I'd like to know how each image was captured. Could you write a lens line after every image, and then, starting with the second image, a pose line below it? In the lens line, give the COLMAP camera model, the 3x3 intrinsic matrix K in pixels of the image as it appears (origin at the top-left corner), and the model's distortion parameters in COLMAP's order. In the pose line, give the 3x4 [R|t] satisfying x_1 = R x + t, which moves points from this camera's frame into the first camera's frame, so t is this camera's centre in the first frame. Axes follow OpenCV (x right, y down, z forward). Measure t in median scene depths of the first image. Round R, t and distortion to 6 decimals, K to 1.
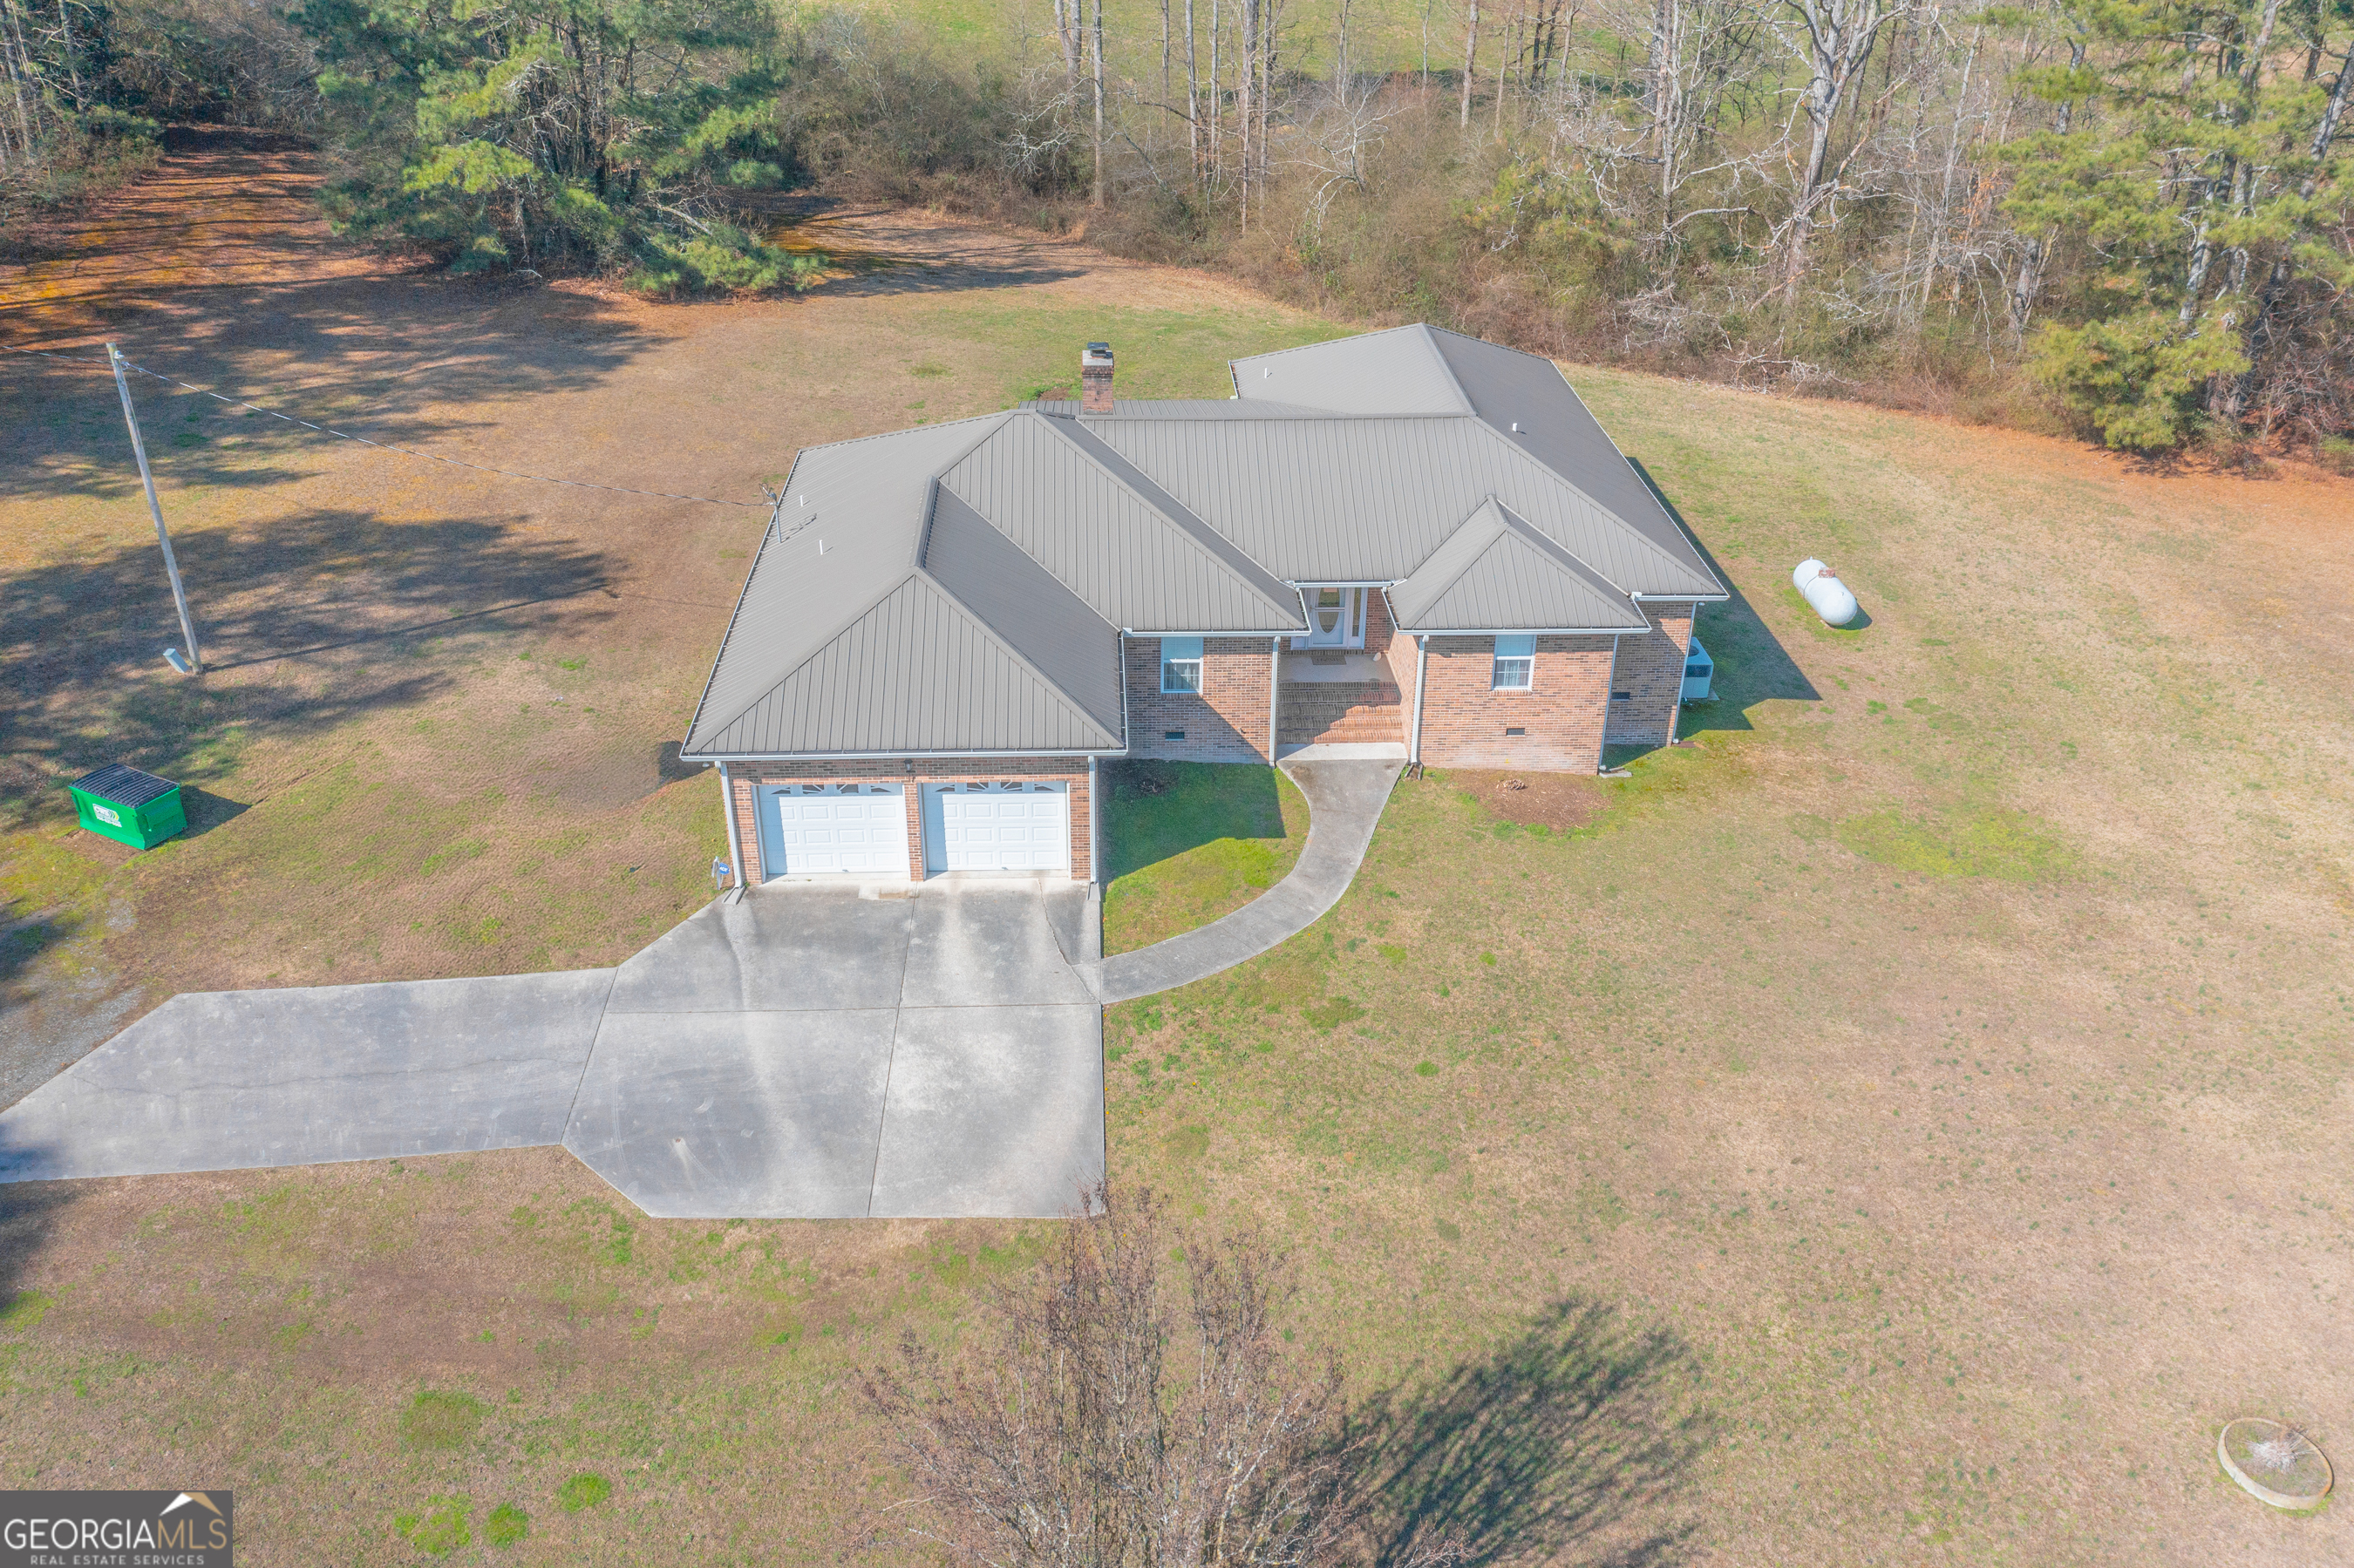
lens RADIAL K [[1864.4, 0, 1164.7], [0, 1864.4, 789.4], [0, 0, 1]] dist [0.011144, 0.003857]
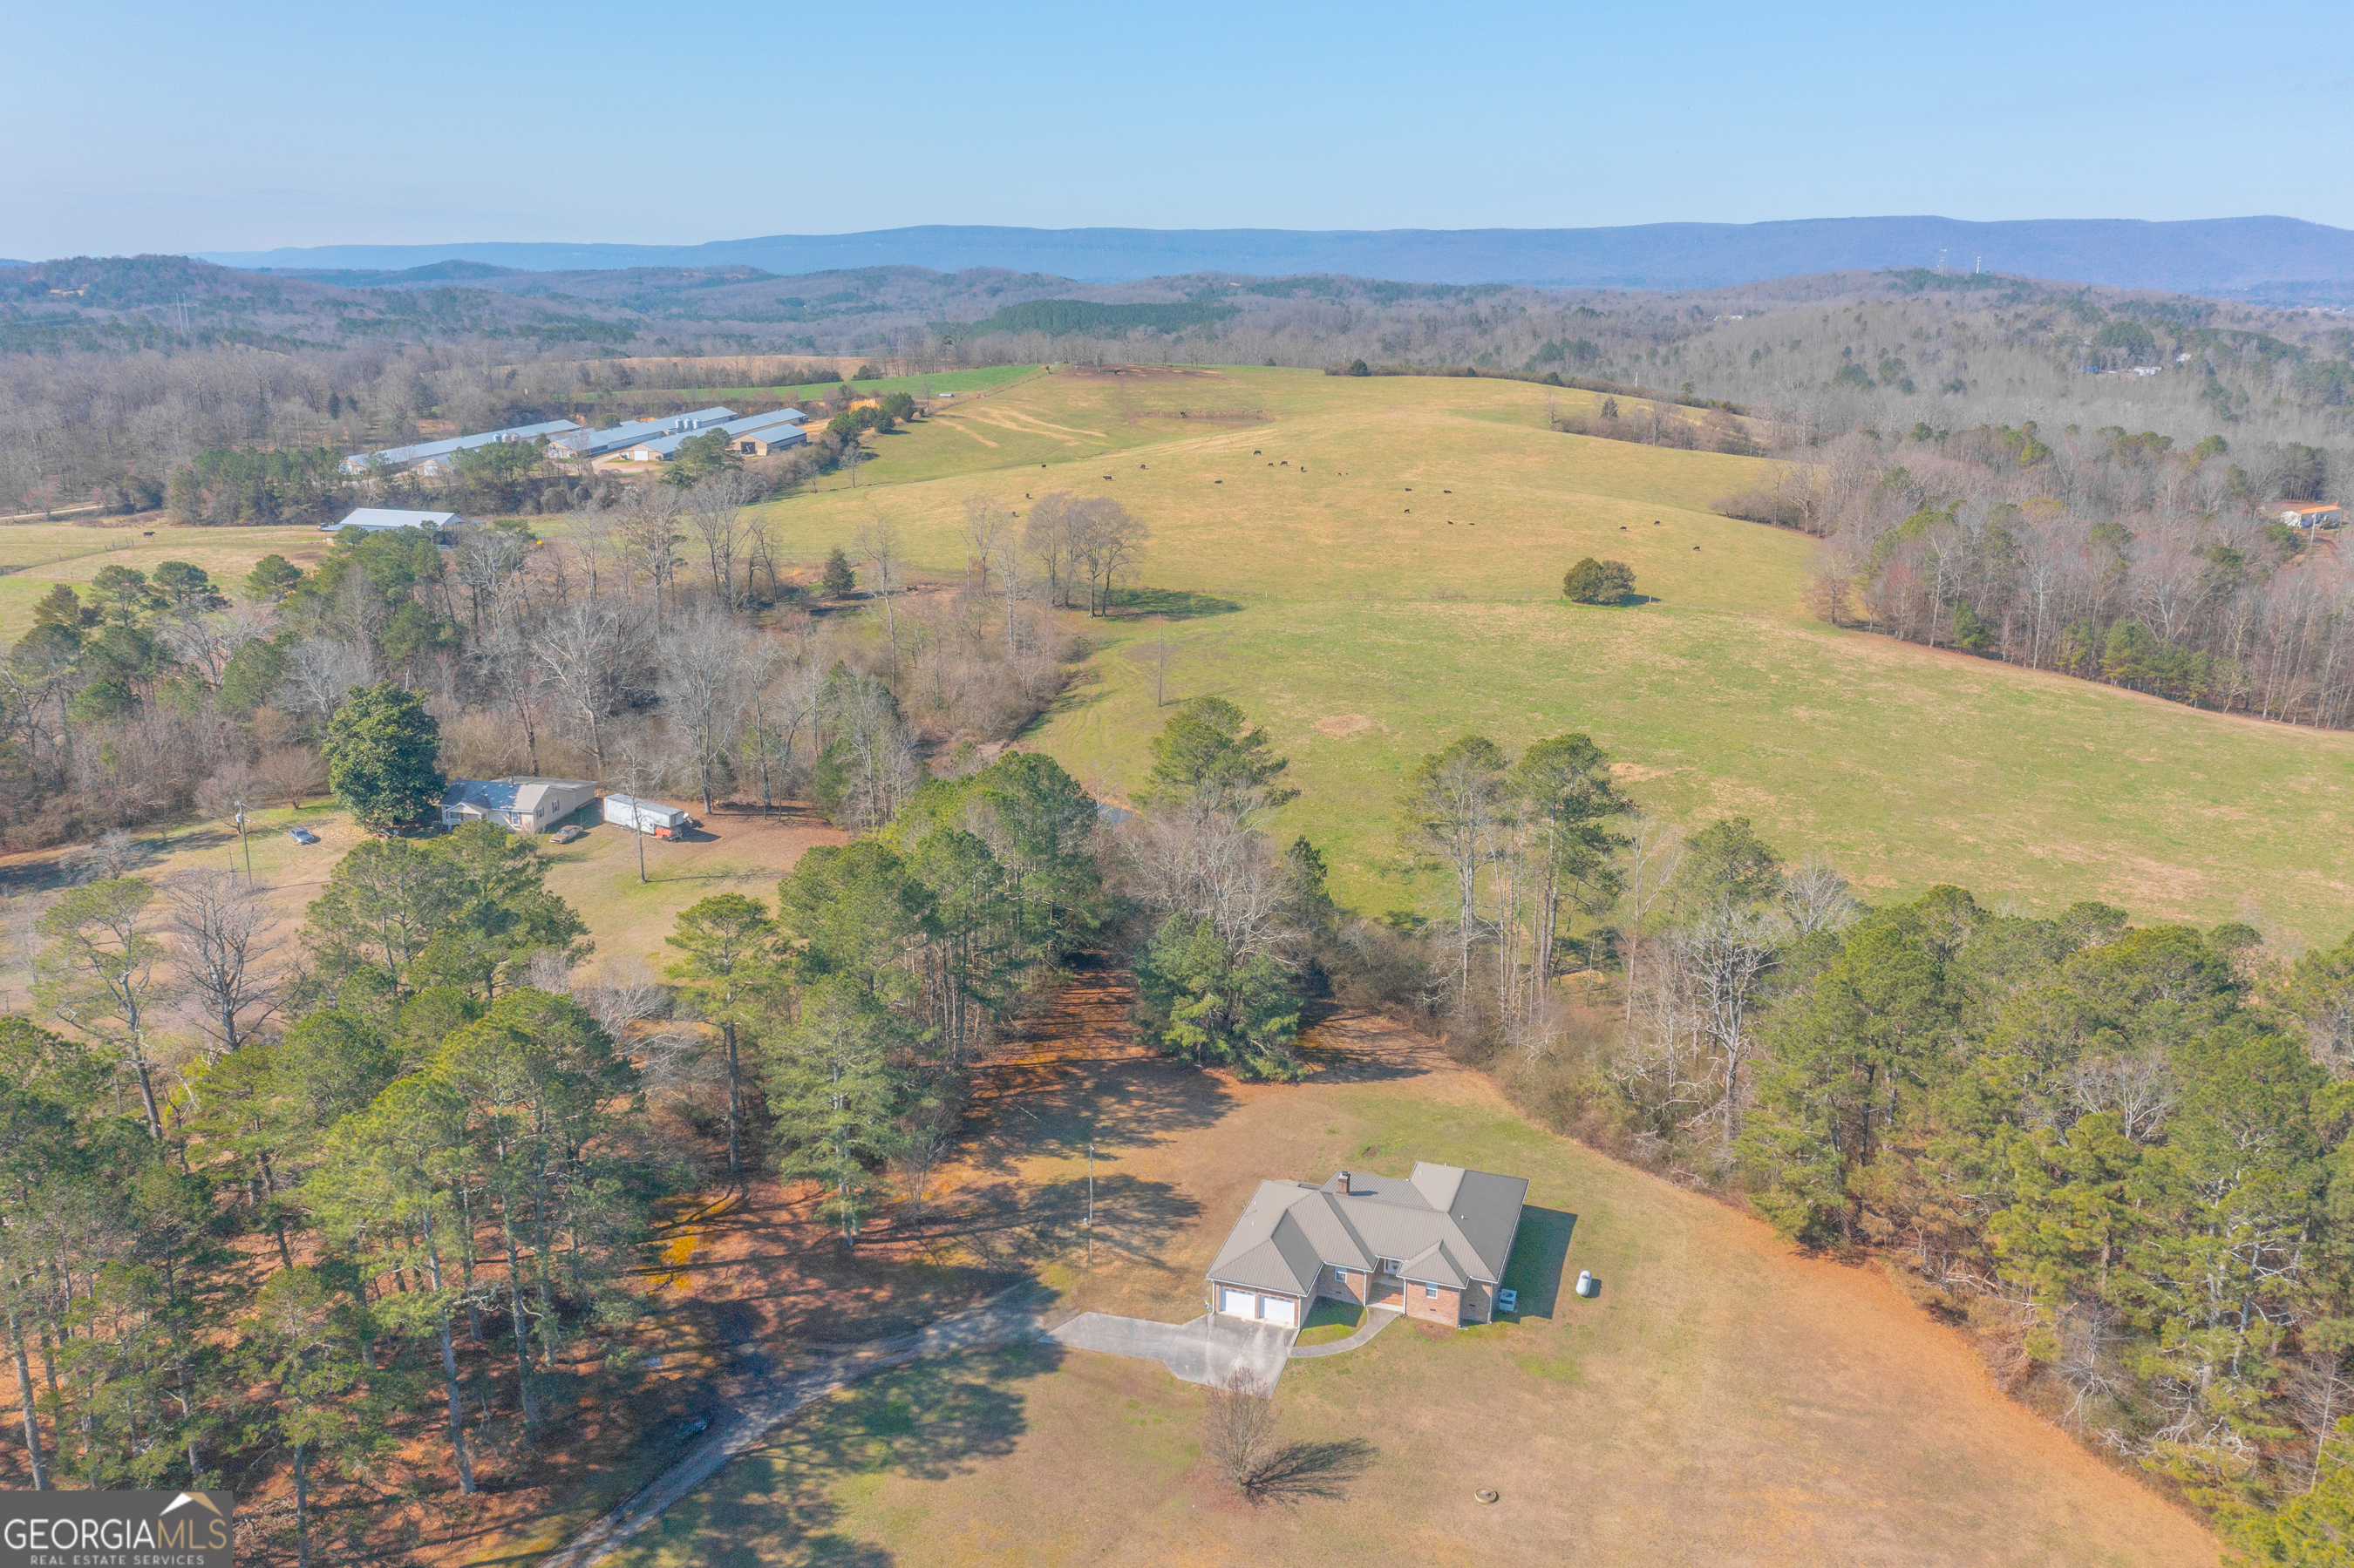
lens RADIAL K [[1884.5, 0, 1177.0], [0, 1884.5, 784.0], [0, 0, 1]] dist [0.006752, 0.004038]
pose [[0.937072, 0.094773, -0.336029, 0.840428], [-0.174063, 0.961127, -0.214330, -0.138195], [0.302653, 0.259332, 0.917141, -2.675539]]
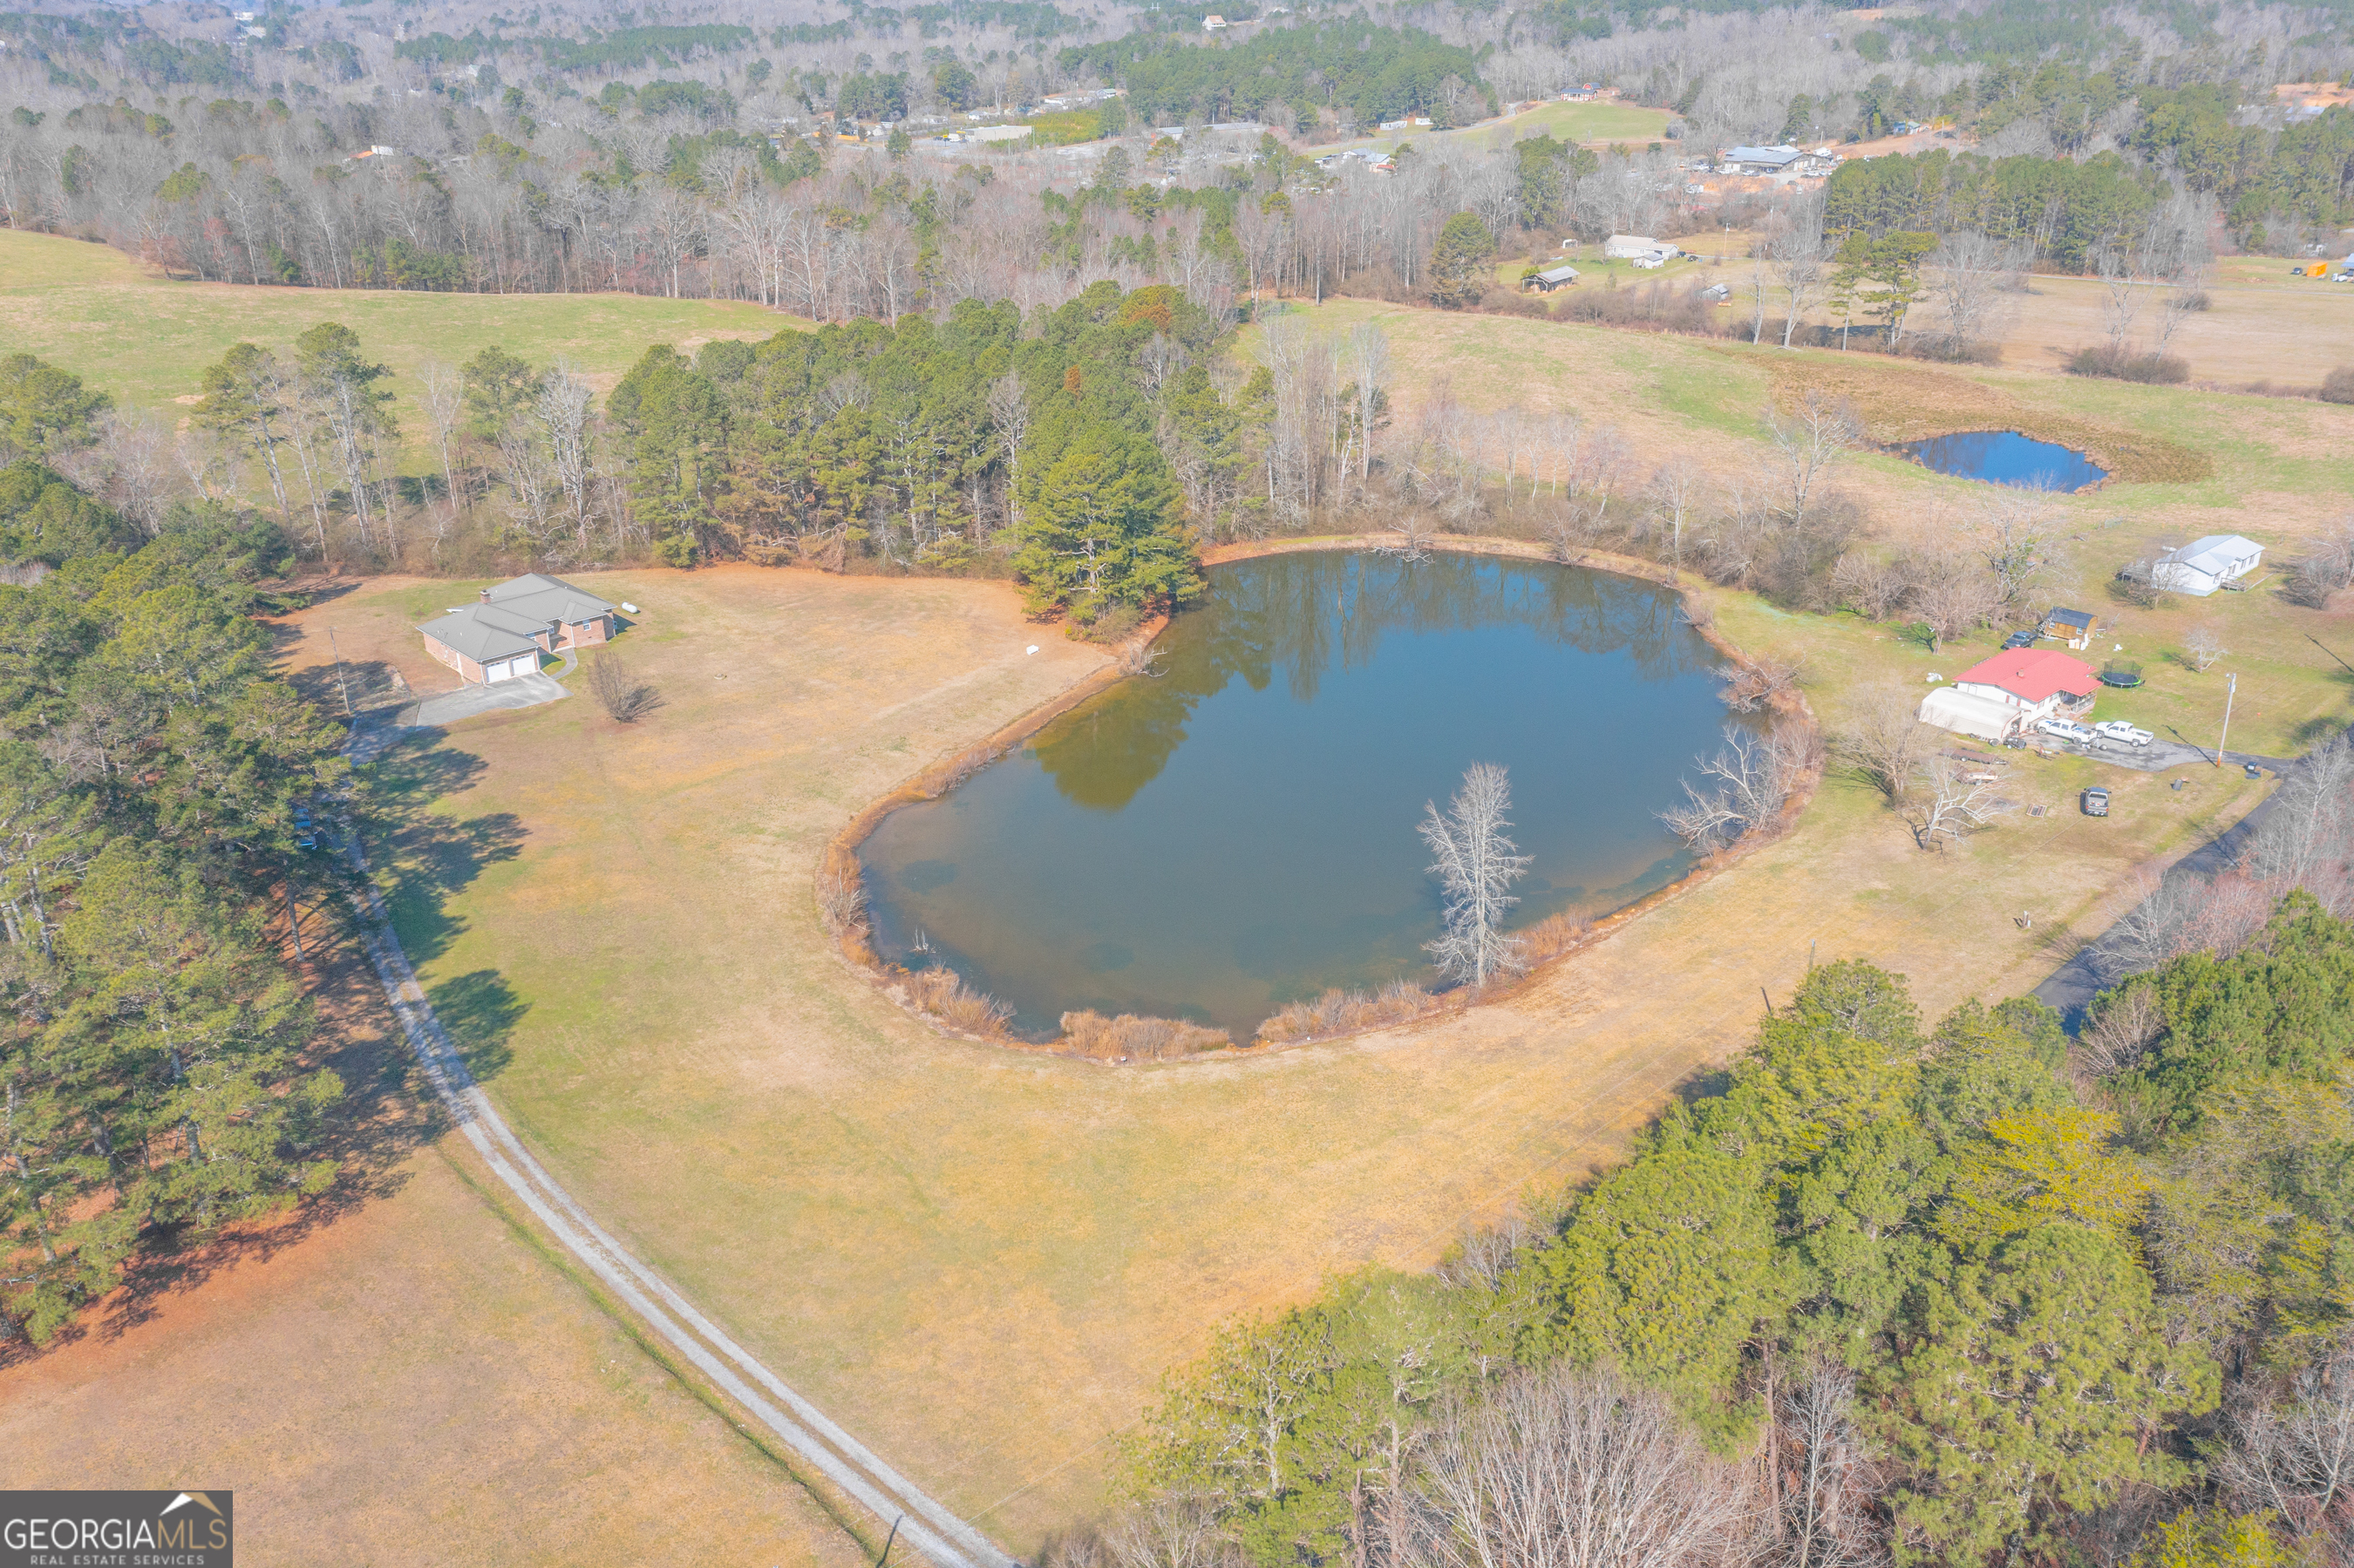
lens RADIAL K [[1864.4, 0, 1164.7], [0, 1864.4, 789.4], [0, 0, 1]] dist [0.011144, 0.003857]
pose [[0.758307, -0.281603, 0.587937, -1.948841], [0.333631, 0.942468, 0.021102, 0.864645], [-0.560054, 0.180153, 0.808631, -4.469539]]
